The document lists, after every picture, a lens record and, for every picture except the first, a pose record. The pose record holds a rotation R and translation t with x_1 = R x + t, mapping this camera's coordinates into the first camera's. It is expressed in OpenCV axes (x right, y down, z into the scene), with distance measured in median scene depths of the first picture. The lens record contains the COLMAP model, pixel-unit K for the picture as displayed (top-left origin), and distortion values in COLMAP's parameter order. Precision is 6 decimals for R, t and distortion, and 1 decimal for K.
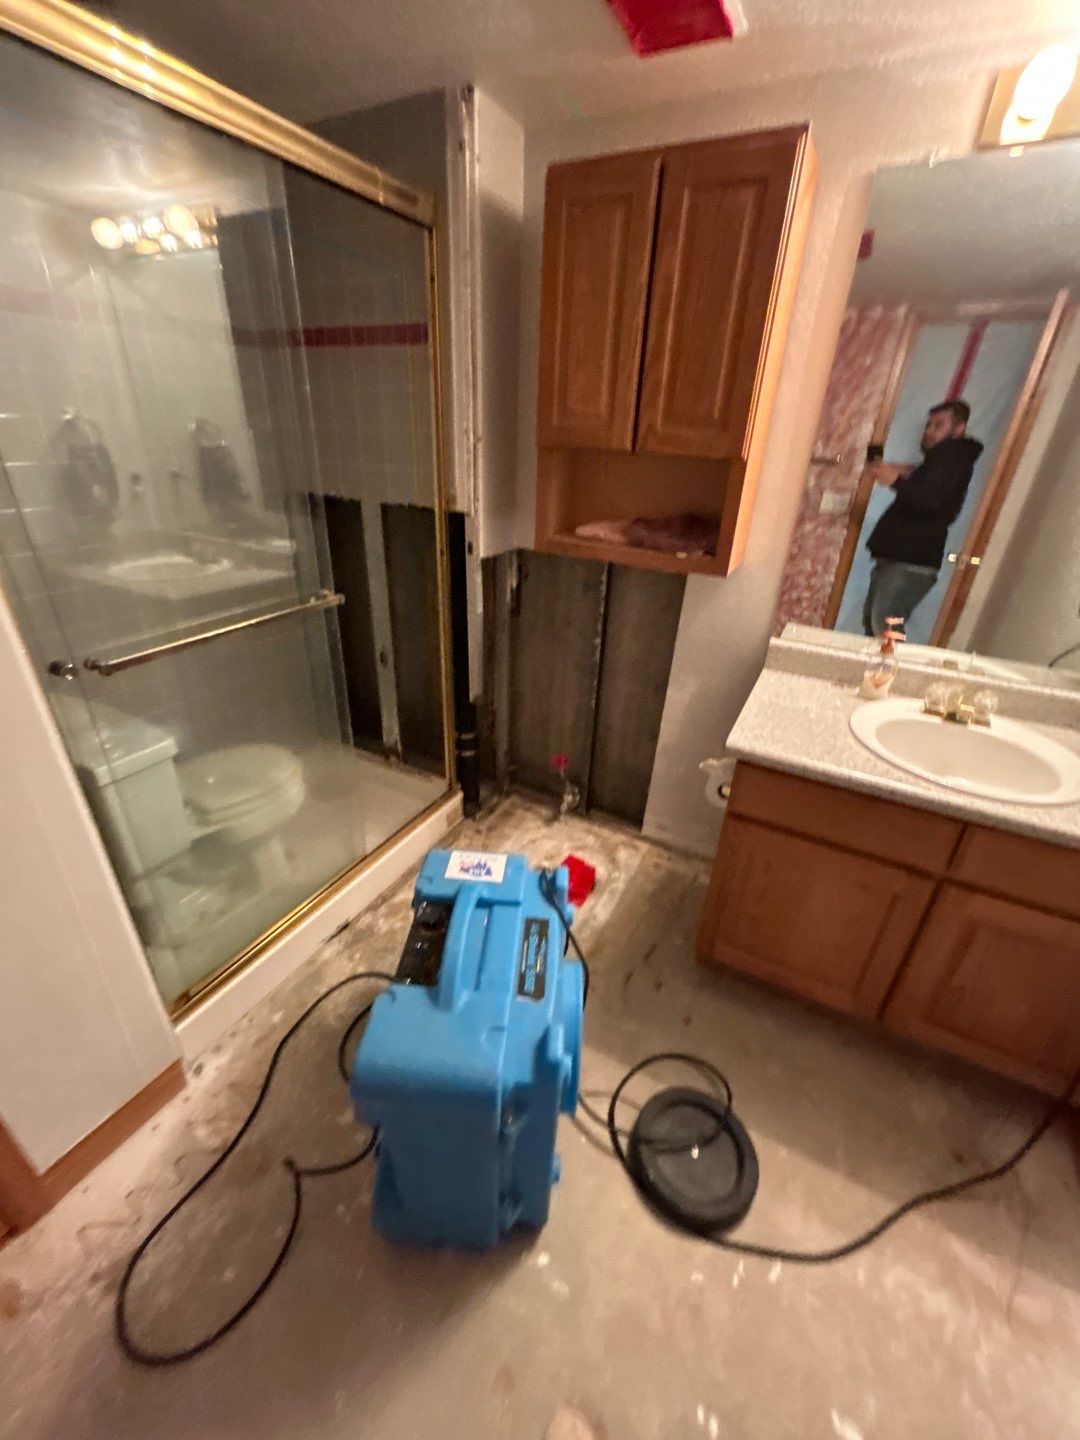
lens RADIAL K [[582.7, 0, 538.4], [0, 582.7, 721.6], [0, 0, 1]] dist [-0.002545, -0.000206]
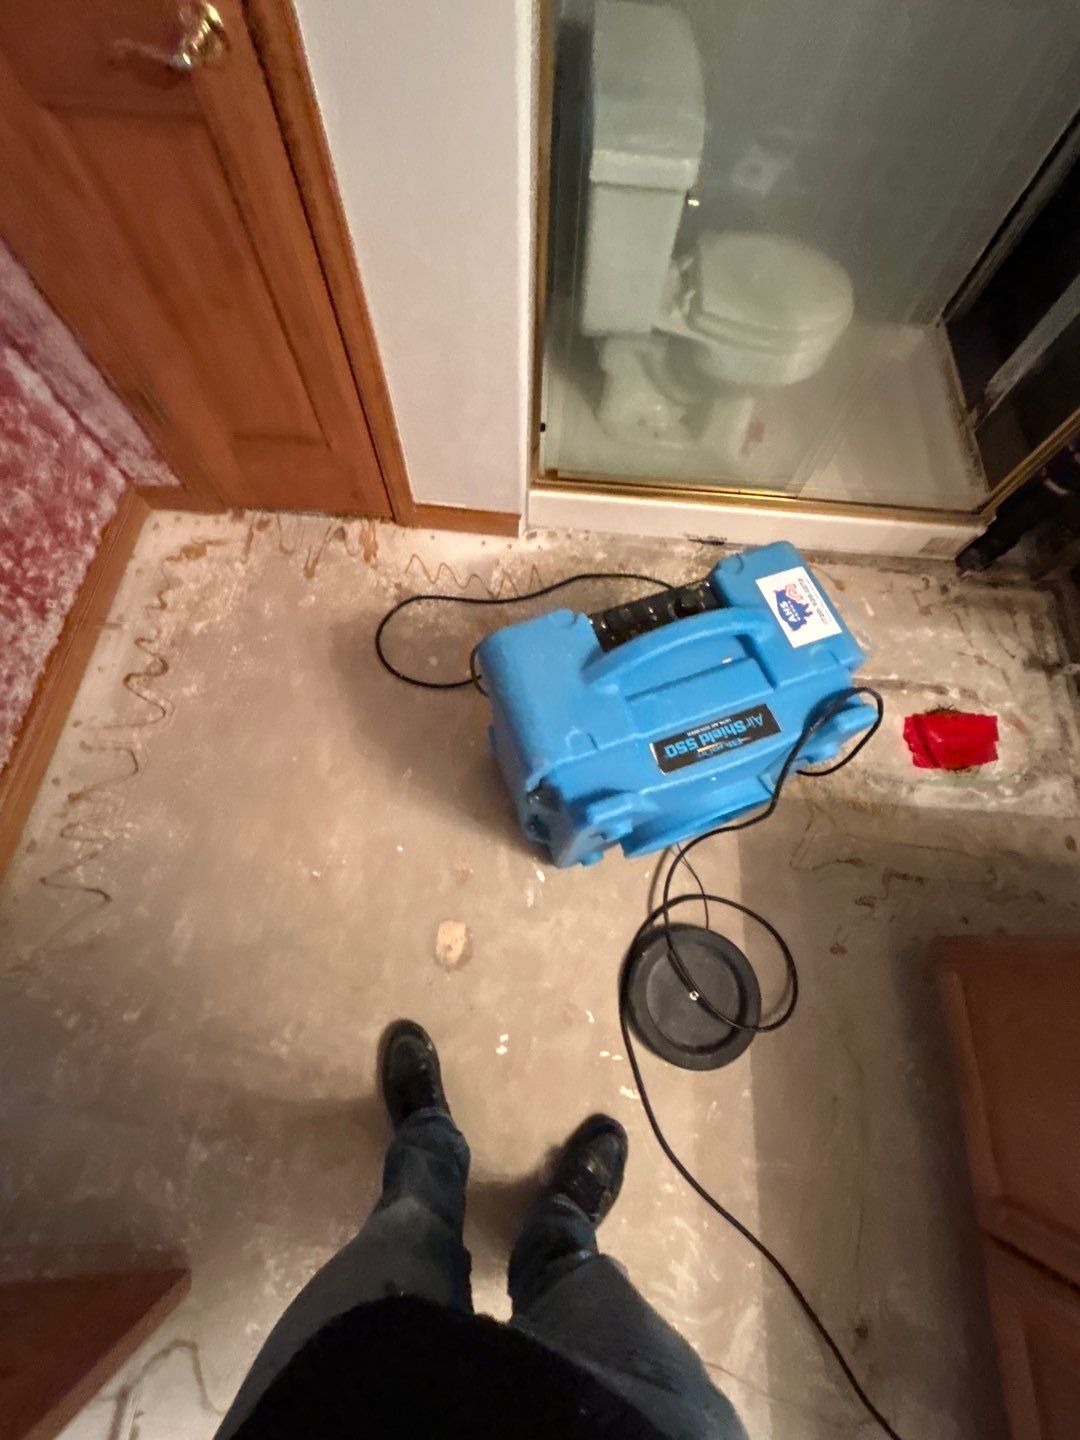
lens RADIAL K [[581.1, 0, 539.2], [0, 581.1, 718.8], [0, 0, 1]] dist [-0.001034, -0.000154]
pose [[0.409185, 0.842305, -0.350842, 0.094801], [-0.429197, 0.516987, 0.740618, -0.047766], [0.805207, -0.152469, 0.573058, 0.254582]]
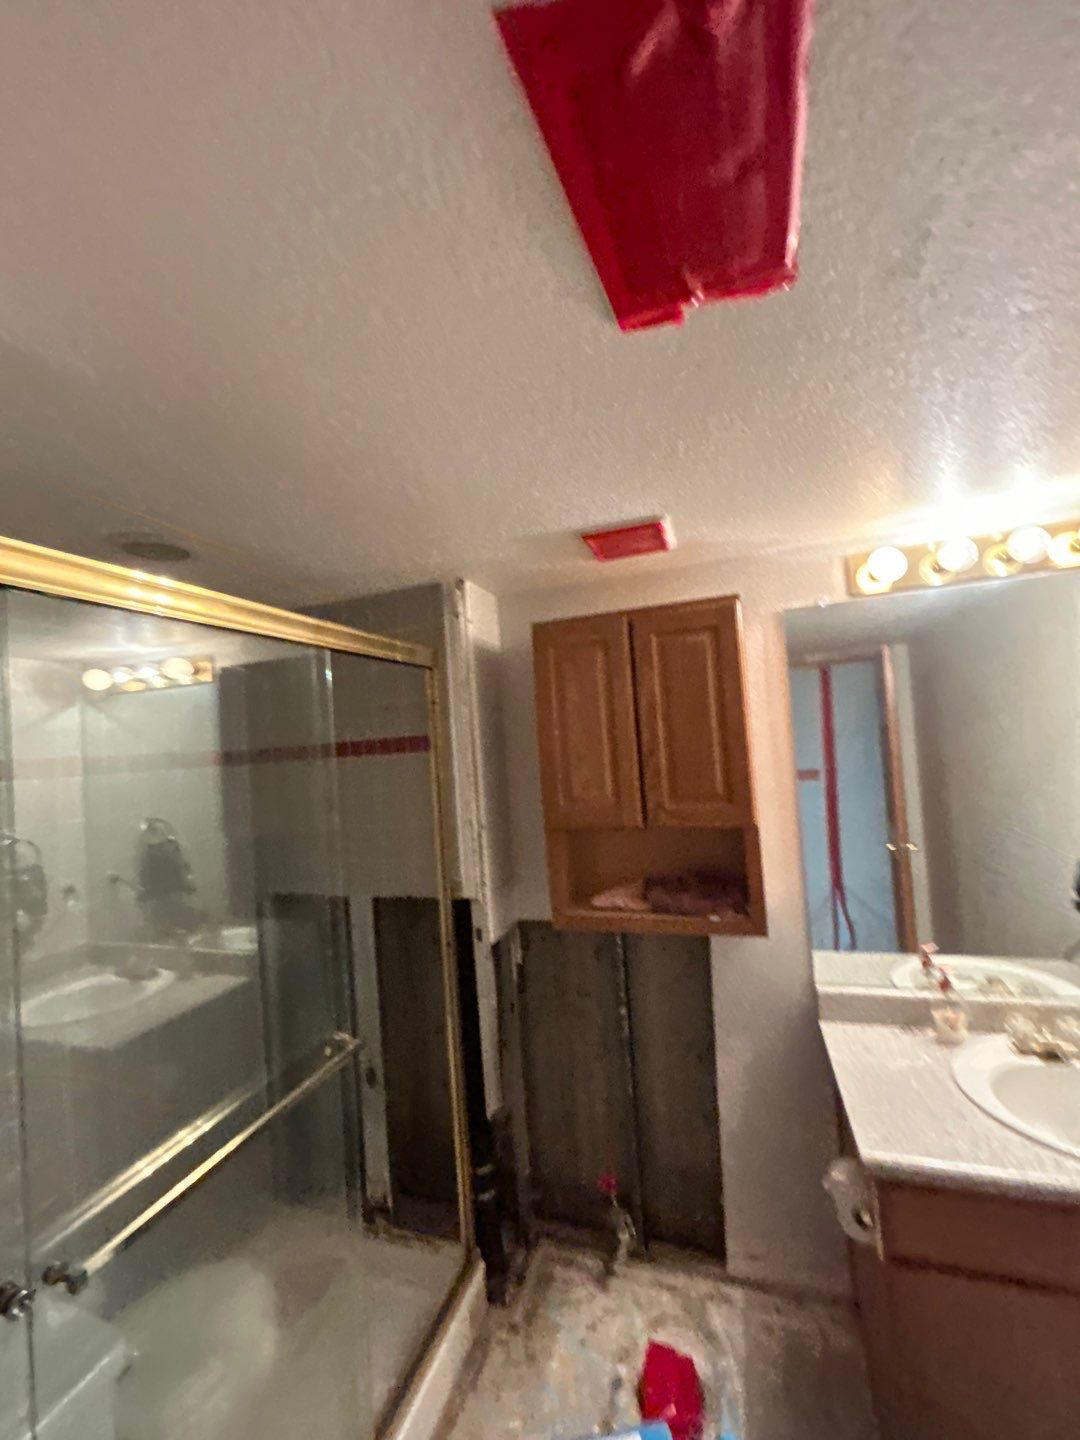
lens RADIAL K [[579.3, 0, 542.8], [0, 579.3, 723.5], [0, 0, 1]] dist [-0.001204, 0.000054]
pose [[0.979947, -0.102187, 0.171060, -0.150324], [0.172993, 0.862324, -0.475889, -0.138996], [-0.098879, 0.495939, 0.862710, 0.027193]]
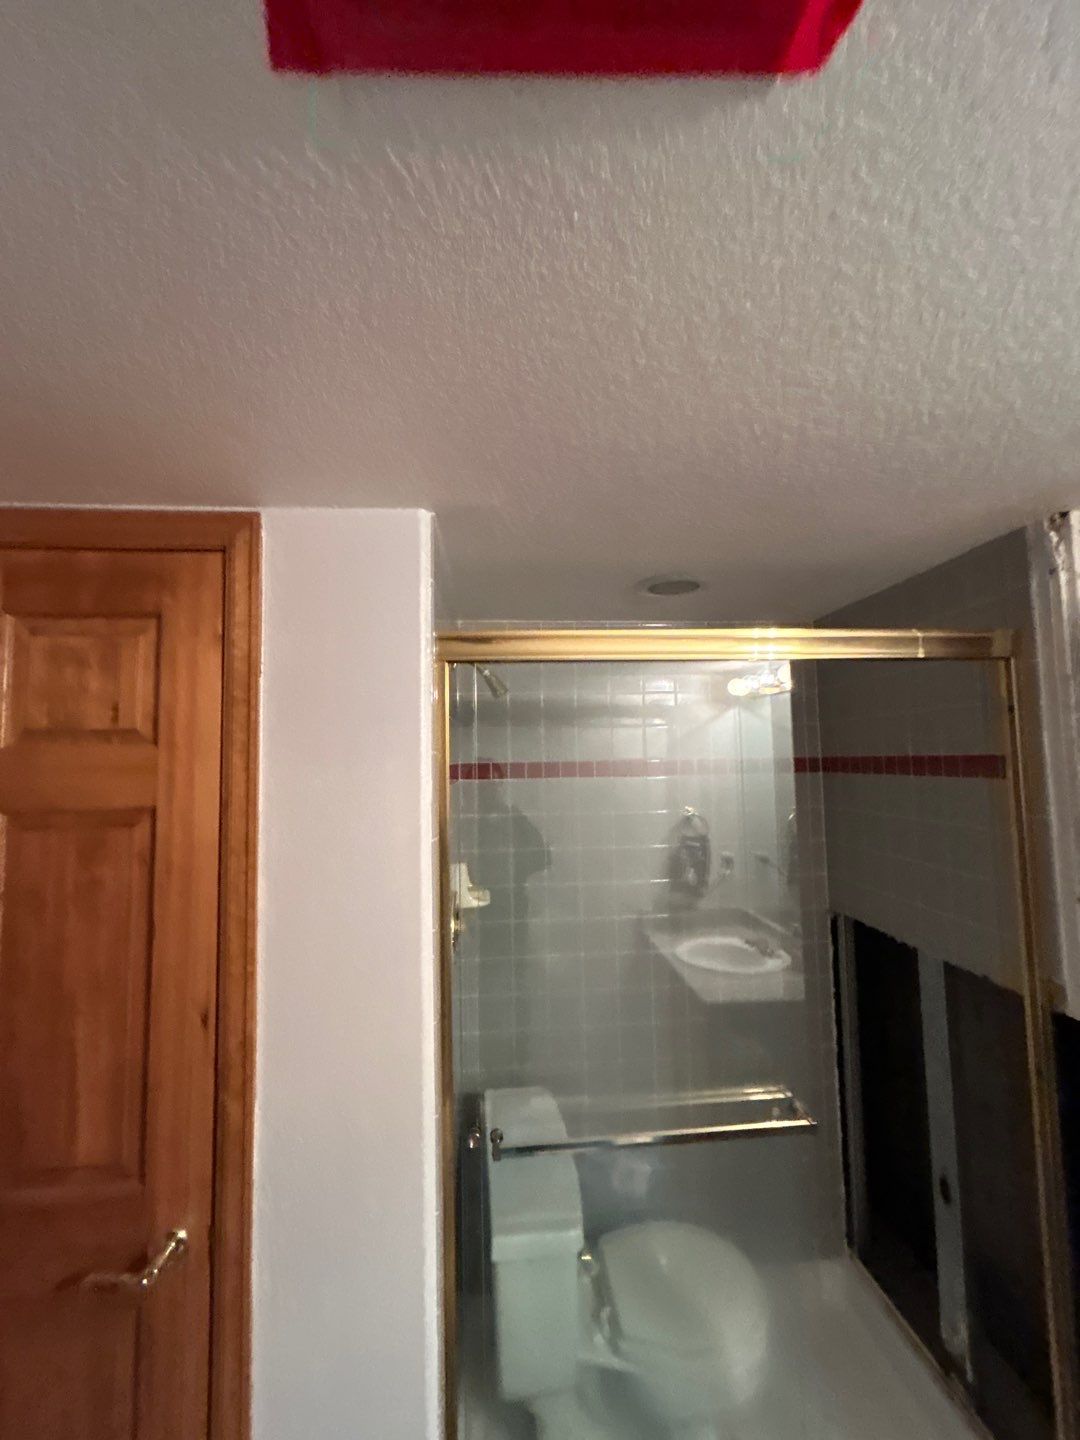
lens RADIAL K [[582.5, 0, 538.9], [0, 582.5, 723.8], [0, 0, 1]] dist [0.001139, -0.000170]
pose [[0.548121, -0.102754, -0.830063, 0.097600], [-0.343613, 0.877144, -0.335483, -0.243823], [0.762557, 0.469105, 0.445473, 0.172872]]
